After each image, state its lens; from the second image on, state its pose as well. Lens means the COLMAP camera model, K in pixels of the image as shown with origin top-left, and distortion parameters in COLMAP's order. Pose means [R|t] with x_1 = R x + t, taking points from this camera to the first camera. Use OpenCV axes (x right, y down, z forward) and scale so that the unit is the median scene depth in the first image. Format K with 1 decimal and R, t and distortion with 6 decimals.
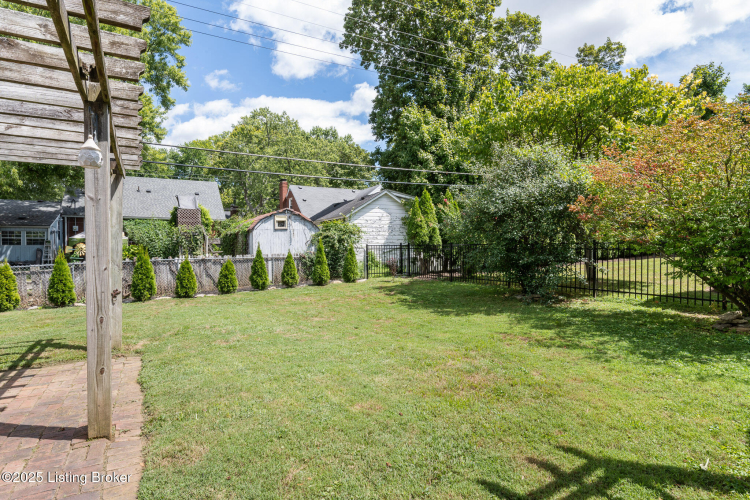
lens RADIAL K [[410.1, 0, 373.7], [0, 410.1, 253.5], [0, 0, 1]] dist [0.003244, -0.000723]
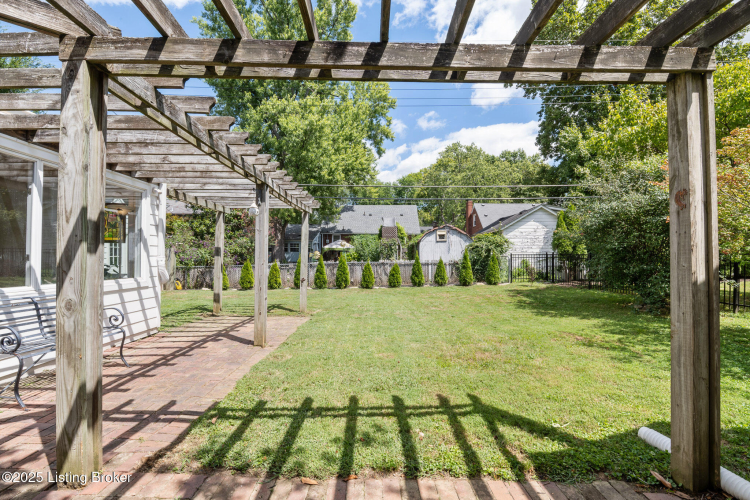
lens RADIAL K [[340.4, 0, 370.2], [0, 340.4, 253.1], [0, 0, 1]] dist [-0.015286, -0.000833]
pose [[0.862542, 0.008102, -0.505921, 0.137598], [-0.018574, 0.999705, -0.015657, -0.000298], [0.505645, 0.022902, 0.862438, -0.040057]]
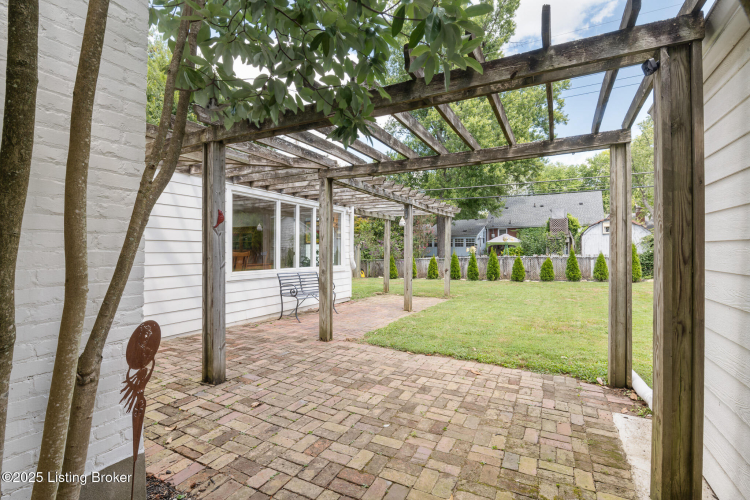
lens RADIAL K [[340.4, 0, 370.2], [0, 340.4, 253.1], [0, 0, 1]] dist [-0.015286, -0.000833]
pose [[0.519739, 0.014161, -0.854208, 0.287361], [-0.012985, 0.999878, 0.008675, -0.002383], [0.854227, 0.006583, 0.519859, -0.122900]]
